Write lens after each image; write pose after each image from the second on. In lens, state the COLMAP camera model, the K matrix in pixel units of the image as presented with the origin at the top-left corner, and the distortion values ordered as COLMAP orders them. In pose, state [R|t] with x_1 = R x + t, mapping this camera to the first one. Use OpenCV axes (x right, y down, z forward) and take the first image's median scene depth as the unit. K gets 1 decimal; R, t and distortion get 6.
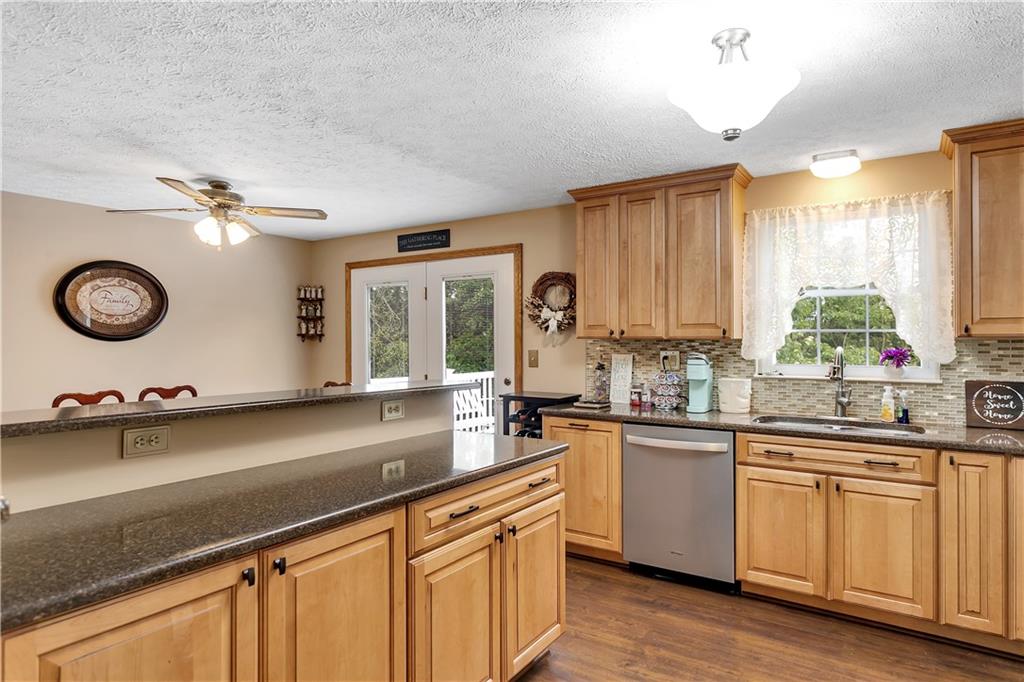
lens RADIAL K [[593.3, 0, 511.6], [0, 593.3, 337.9], [0, 0, 1]] dist [-0.002442, 0.002766]
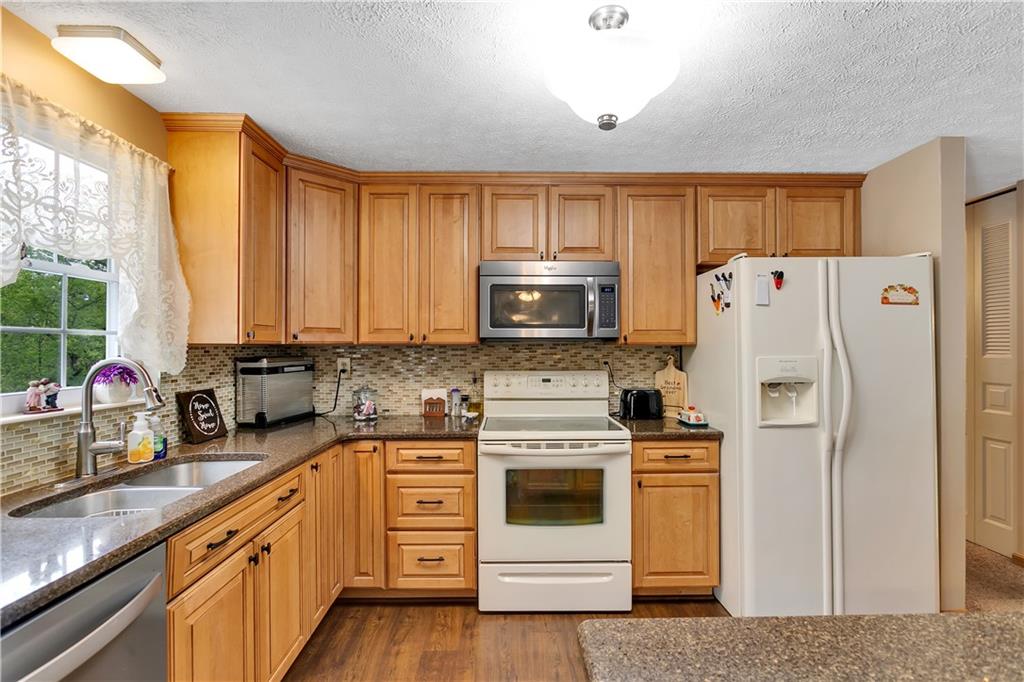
lens RADIAL K [[498.2, 0, 517.7], [0, 498.2, 342.8], [0, 0, 1]] dist [-0.012565, 0.009100]
pose [[-0.576093, 0.005750, 0.817364, -0.103571], [-0.001205, 0.999968, -0.007884, 0.002560], [-0.817383, -0.005527, -0.576068, 0.913047]]
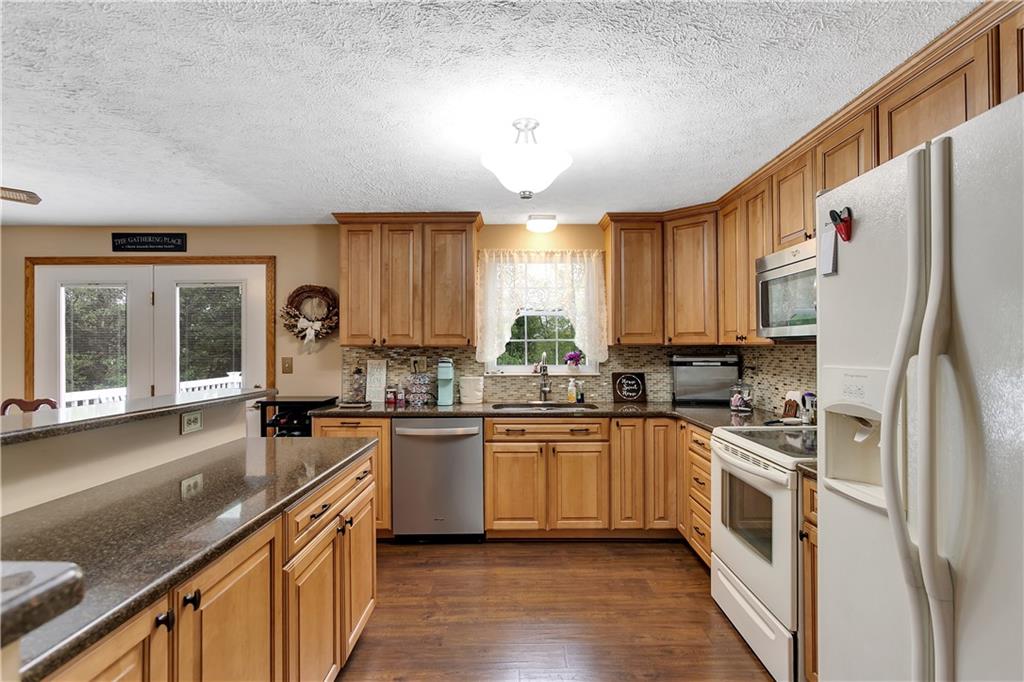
lens RADIAL K [[498.2, 0, 517.7], [0, 498.2, 342.8], [0, 0, 1]] dist [-0.012565, 0.009100]
pose [[0.828931, 0.003279, 0.559342, -0.161175], [0.000568, 0.999977, -0.006705, 0.000944], [-0.559351, 0.005875, 0.828910, 0.042986]]
